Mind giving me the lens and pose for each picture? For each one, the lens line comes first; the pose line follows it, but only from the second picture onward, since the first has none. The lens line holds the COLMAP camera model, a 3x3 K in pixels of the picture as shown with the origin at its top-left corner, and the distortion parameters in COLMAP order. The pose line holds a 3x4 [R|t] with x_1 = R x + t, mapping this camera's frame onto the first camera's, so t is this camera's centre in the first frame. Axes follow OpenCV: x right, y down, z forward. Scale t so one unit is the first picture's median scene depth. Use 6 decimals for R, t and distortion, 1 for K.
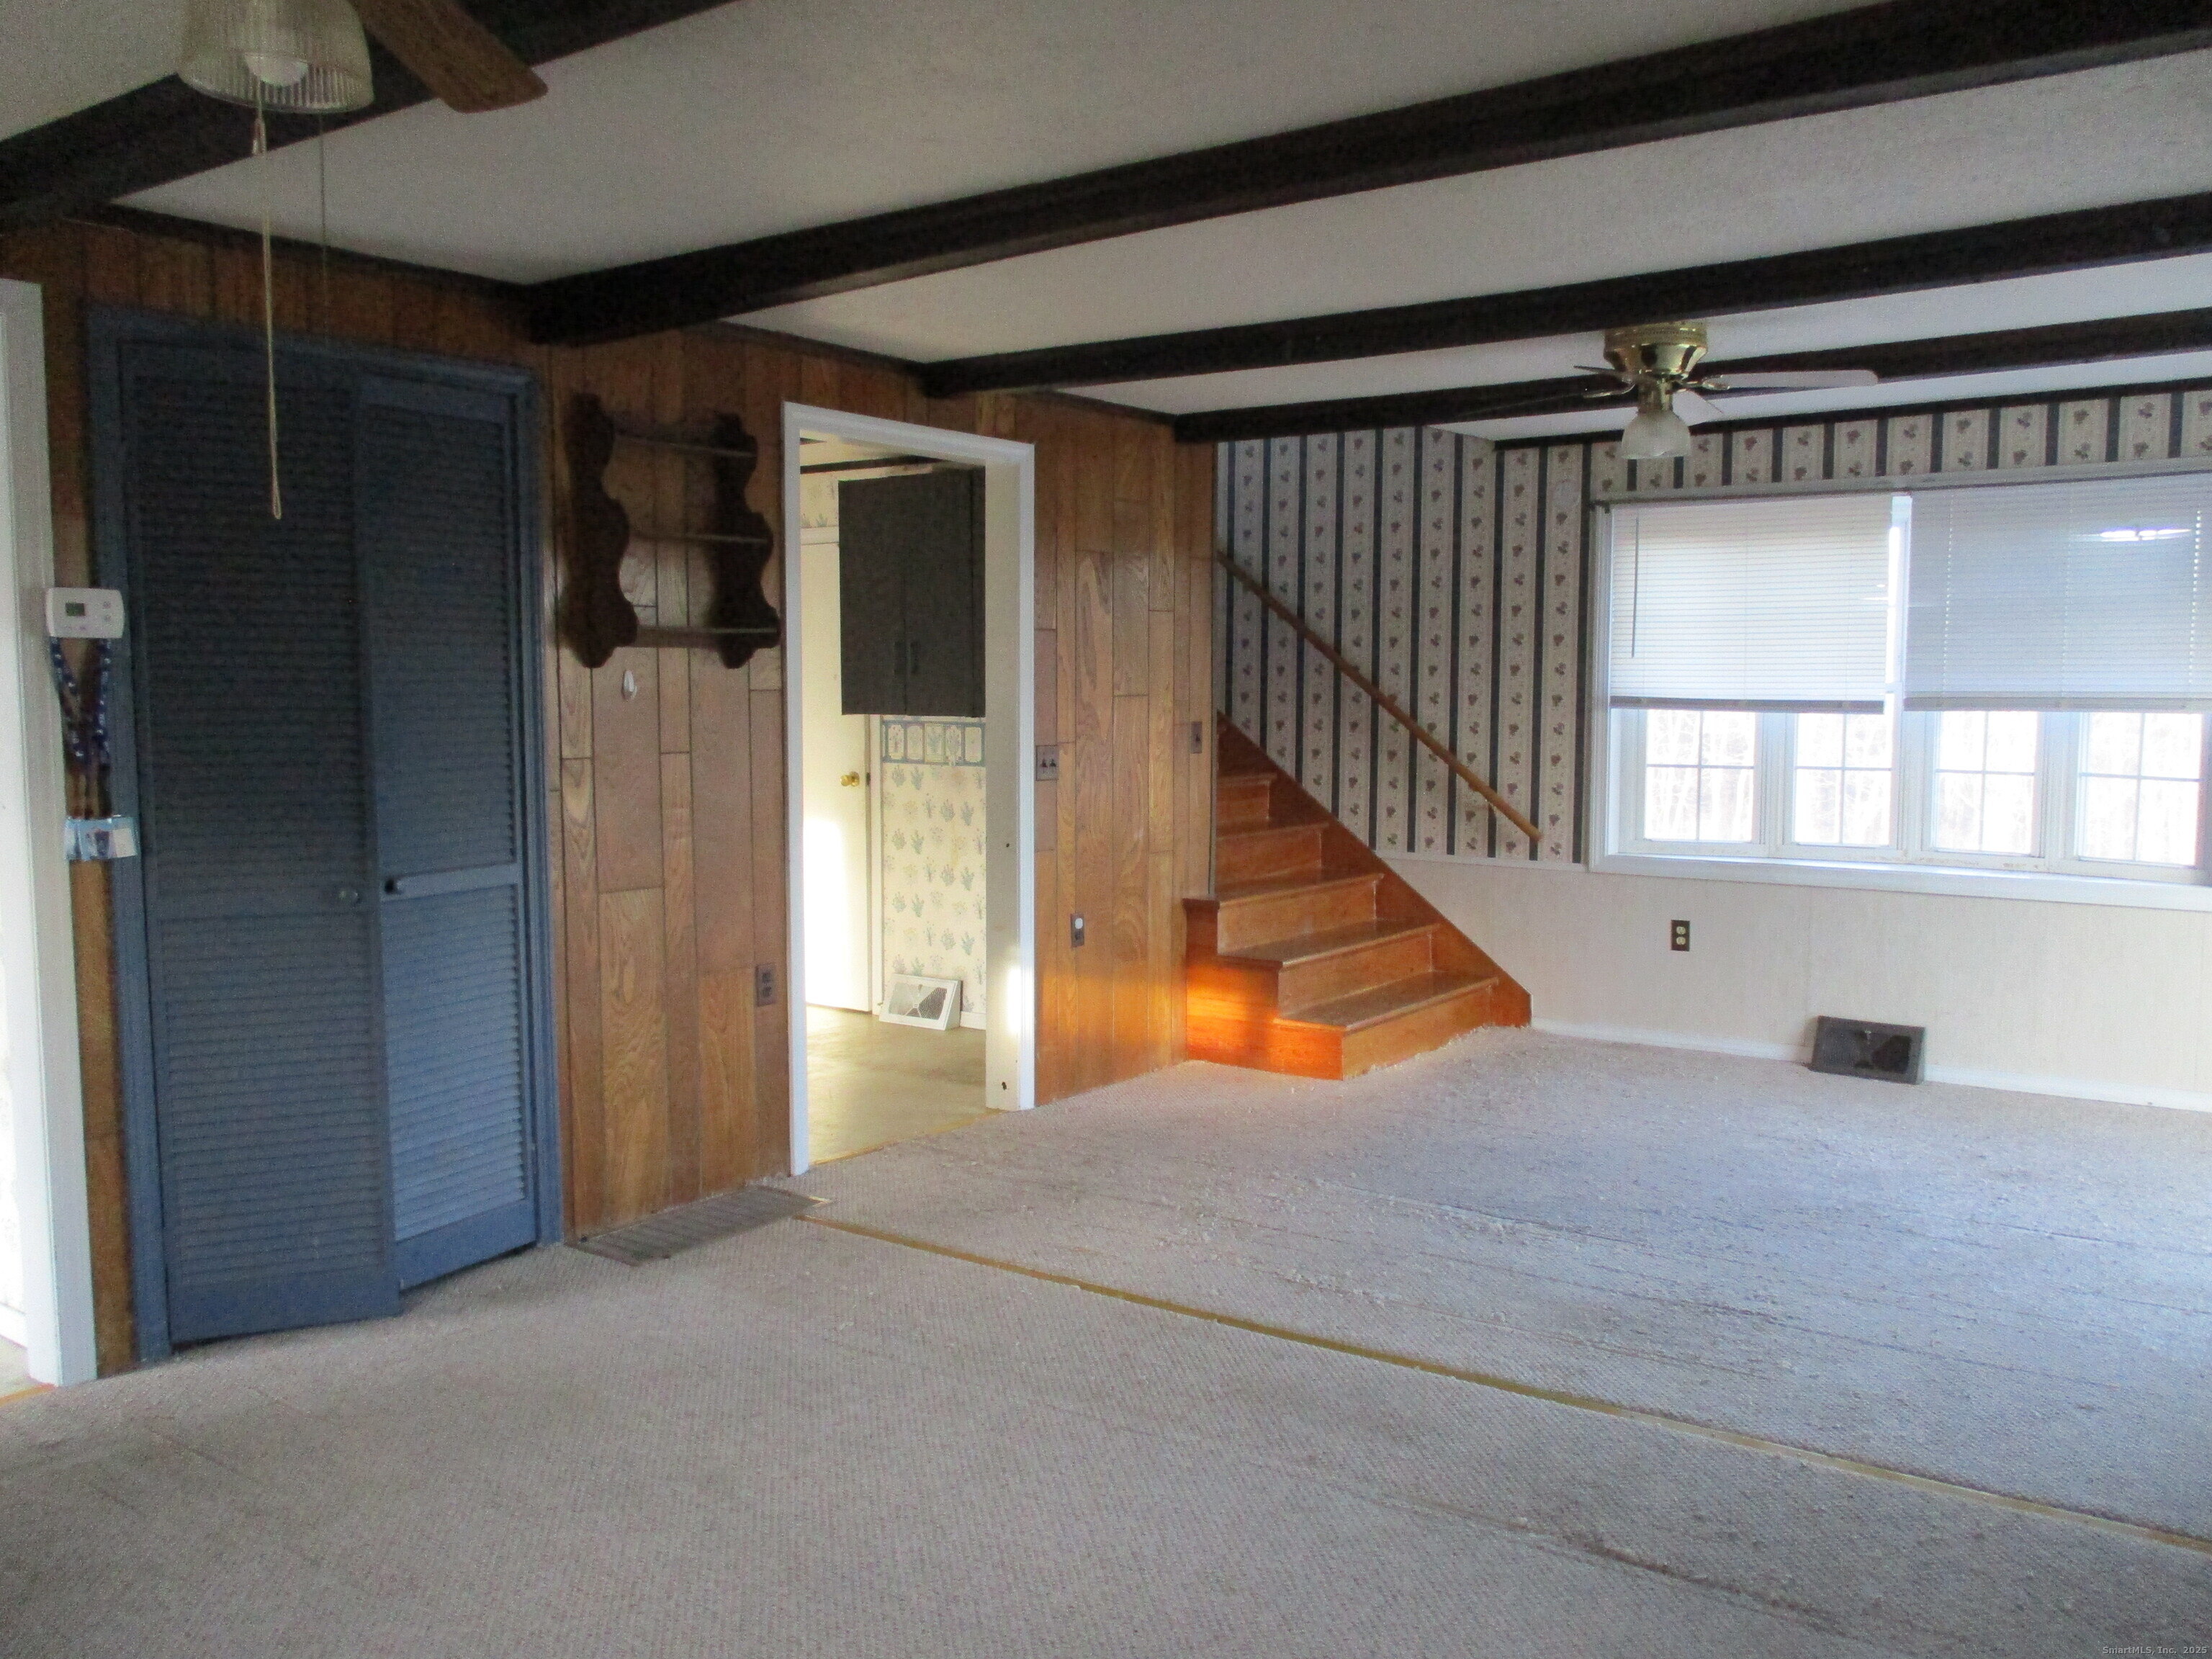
lens RADIAL K [[1867.0, 0, 1115.0], [0, 1867.0, 871.9], [0, 0, 1]] dist [-0.038885, 0.010346]
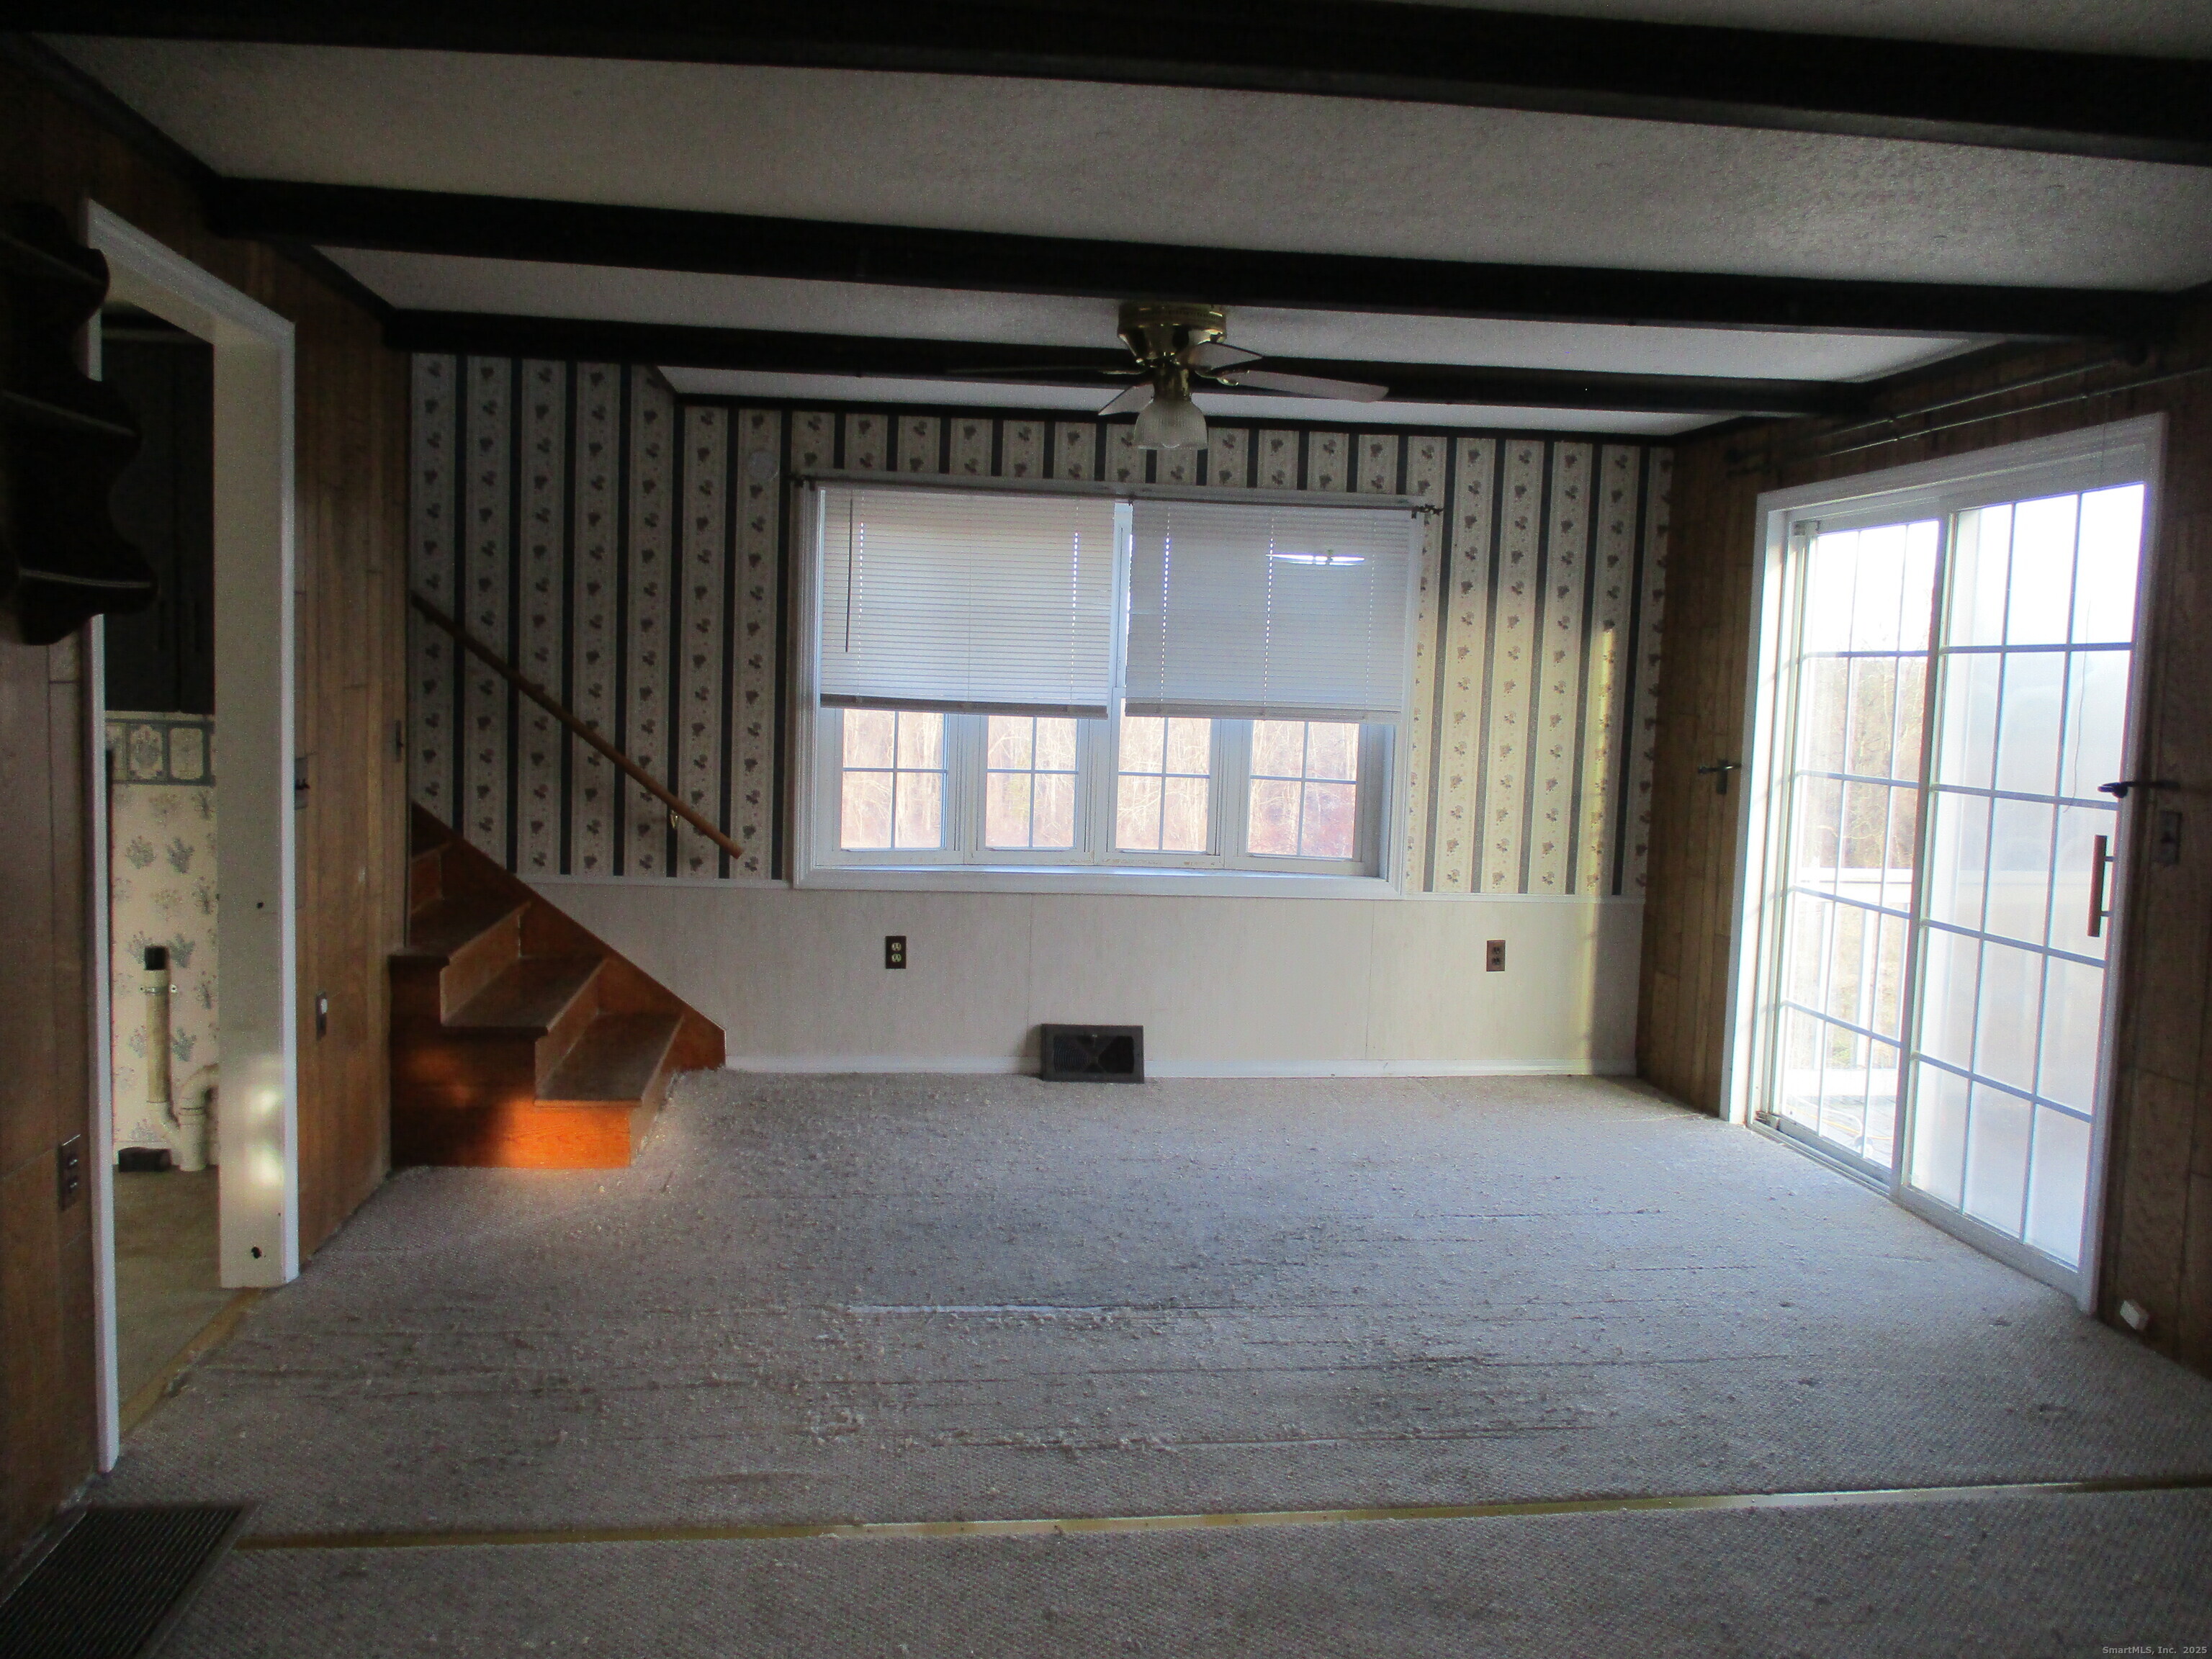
lens RADIAL K [[1864.3, 0, 1116.8], [0, 1864.3, 831.4], [0, 0, 1]] dist [-0.019474, -0.010201]
pose [[0.716155, -0.031559, 0.697227, -0.280789], [0.036823, 0.999294, 0.007408, -0.030895], [-0.696969, 0.020369, 0.716812, 0.268551]]
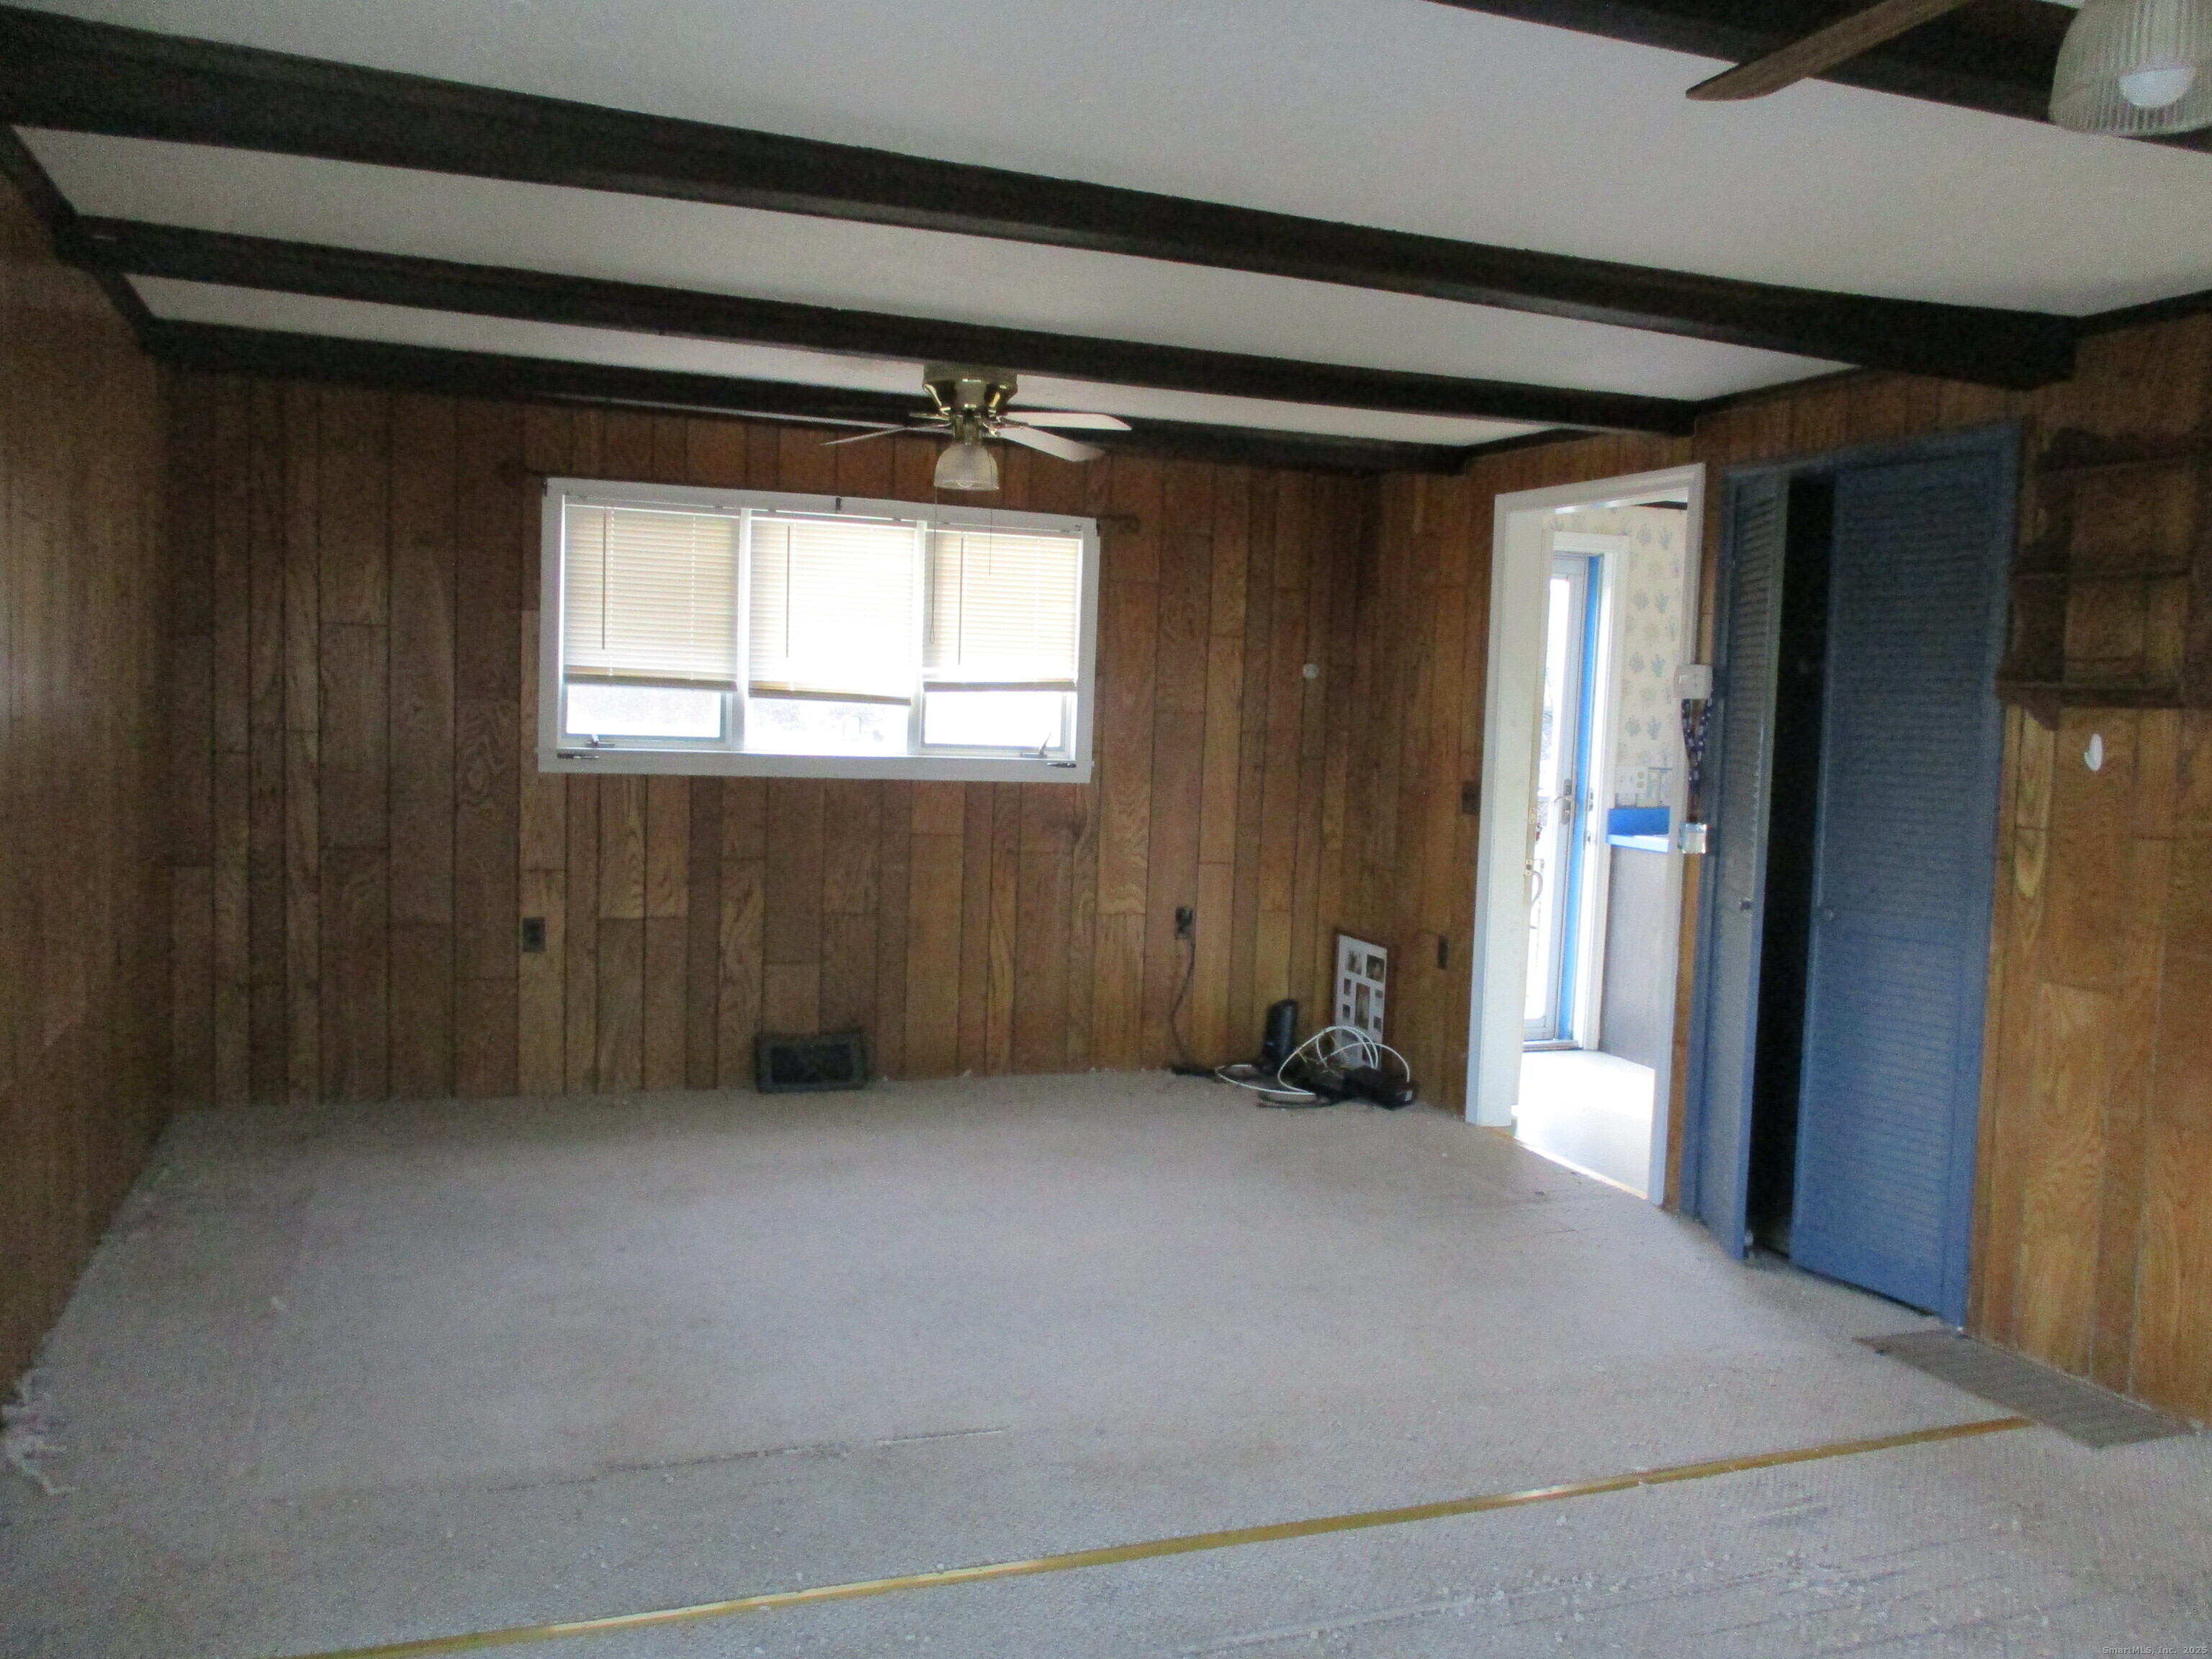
lens RADIAL K [[1867.0, 0, 1115.0], [0, 1867.0, 871.9], [0, 0, 1]] dist [-0.038885, 0.010346]
pose [[-0.549085, 0.053820, -0.834032, 0.510675], [-0.117197, 0.983106, 0.140596, -0.081460], [0.827508, 0.174945, -0.533502, 0.788648]]
